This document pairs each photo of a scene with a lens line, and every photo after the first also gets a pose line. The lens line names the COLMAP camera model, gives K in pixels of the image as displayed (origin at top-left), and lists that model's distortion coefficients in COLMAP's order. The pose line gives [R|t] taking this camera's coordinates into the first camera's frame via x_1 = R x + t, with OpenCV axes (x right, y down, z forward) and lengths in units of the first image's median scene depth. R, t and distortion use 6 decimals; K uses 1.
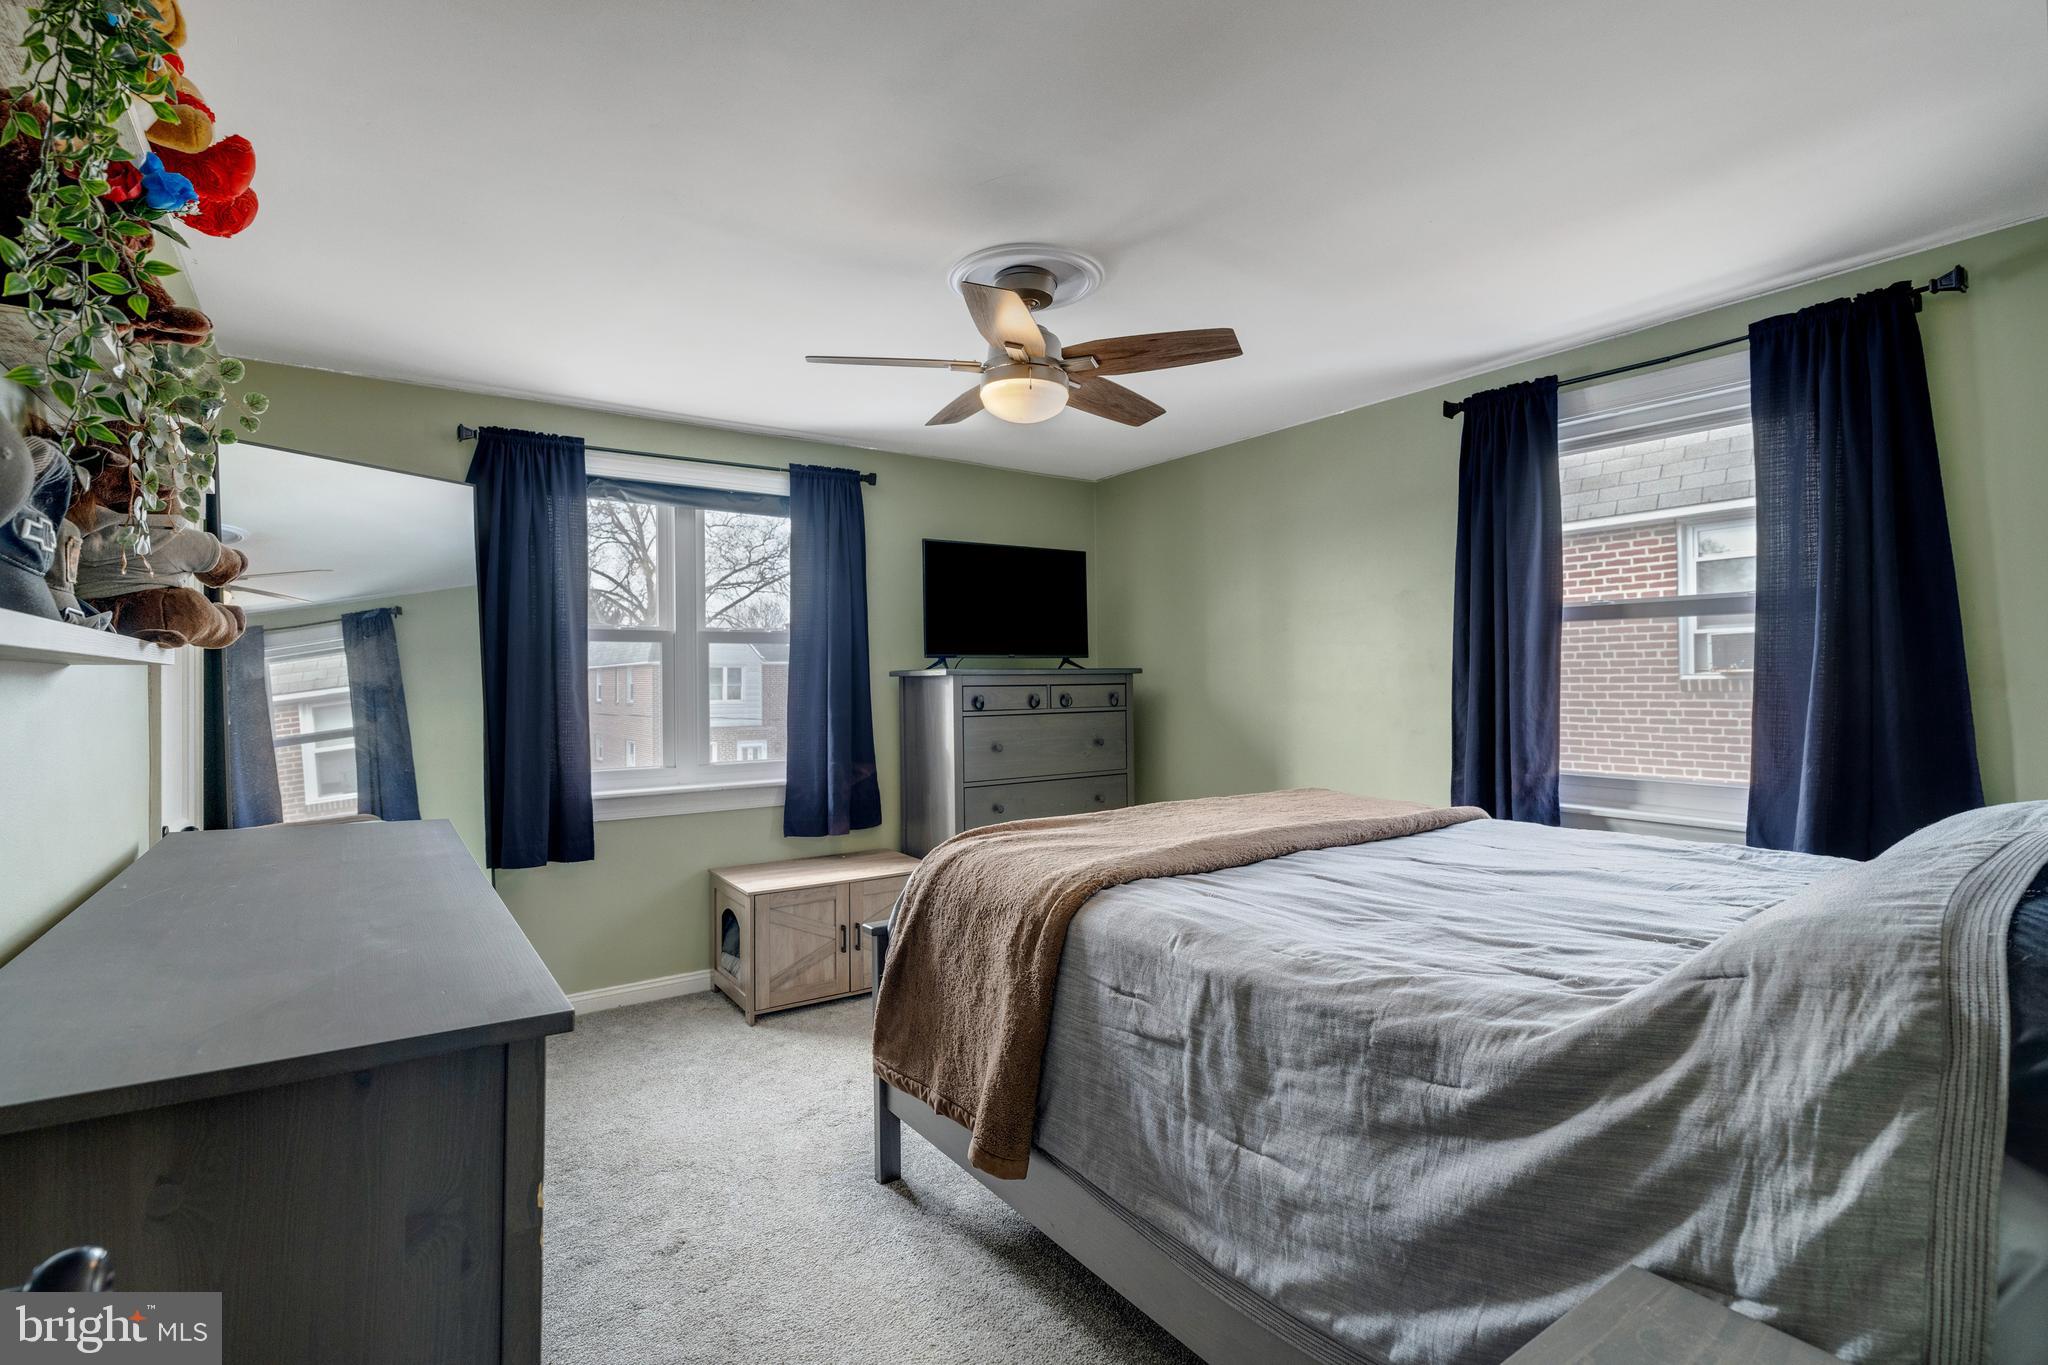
lens RADIAL K [[976.5, 0, 1016.8], [0, 976.5, 695.9], [0, 0, 1]] dist [-0.050880, 0.000947]
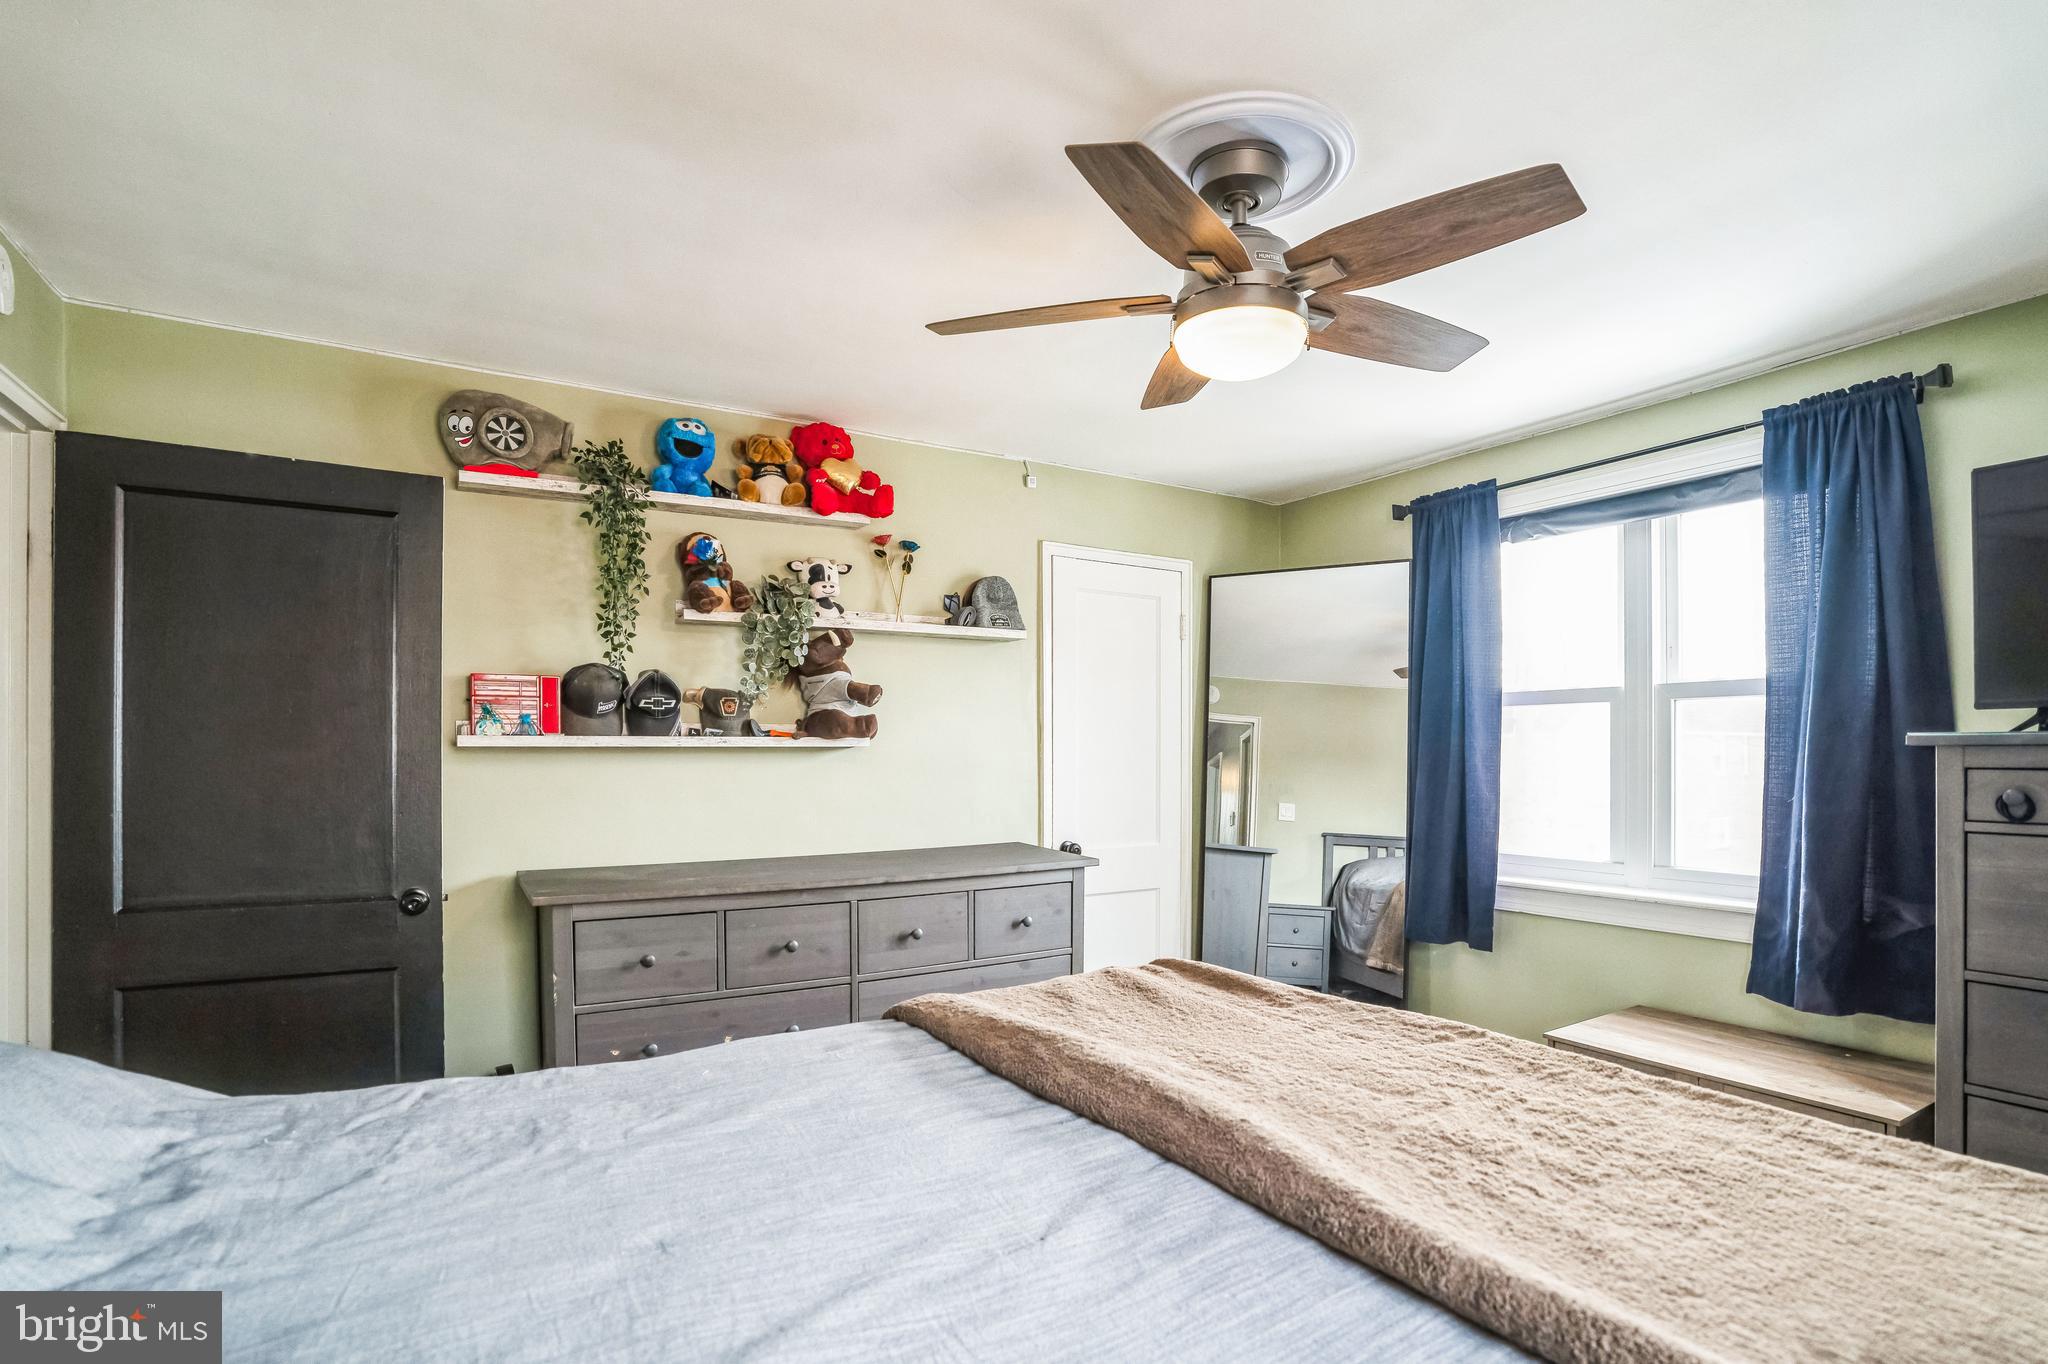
lens RADIAL K [[987.4, 0, 1015.0], [0, 987.4, 750.6], [0, 0, 1]] dist [-0.019693, -0.000160]
pose [[-0.061870, 0.006520, -0.998063, 0.452576], [-0.010471, 0.999919, 0.007181, -0.016213], [0.998029, 0.010895, -0.061797, 0.570759]]
